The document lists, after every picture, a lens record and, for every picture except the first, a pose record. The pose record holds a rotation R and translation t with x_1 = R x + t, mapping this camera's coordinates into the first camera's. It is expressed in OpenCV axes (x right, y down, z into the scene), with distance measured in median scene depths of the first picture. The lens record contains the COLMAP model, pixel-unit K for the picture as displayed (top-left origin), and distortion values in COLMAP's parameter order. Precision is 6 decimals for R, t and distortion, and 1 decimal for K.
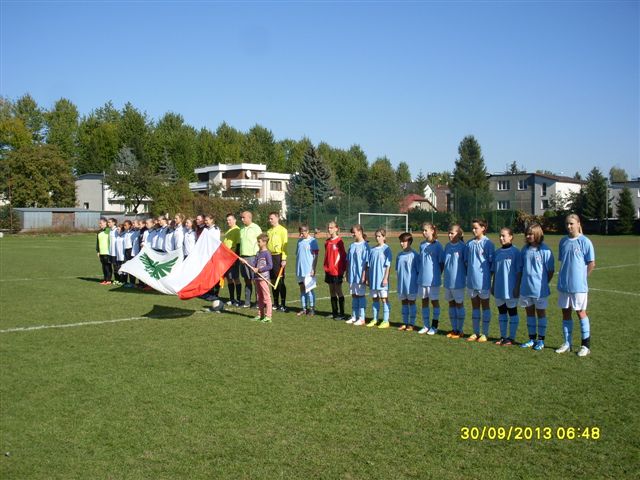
lens RADIAL K [[688.7, 0, 317.8], [0, 688.7, 238.2], [0, 0, 1]] dist [-0.115149, 0.000000]
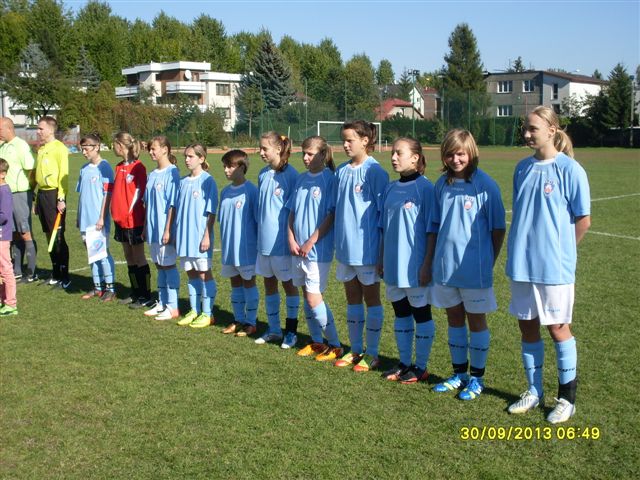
lens RADIAL K [[757.3, 0, 321.1], [0, 757.3, 243.7], [0, 0, 1]] dist [-0.083399, 0.000000]
pose [[0.999866, -0.011516, 0.011636, 0.045406], [0.010032, 0.992672, 0.120424, -0.001440], [-0.012937, -0.120291, 0.992654, 0.103129]]
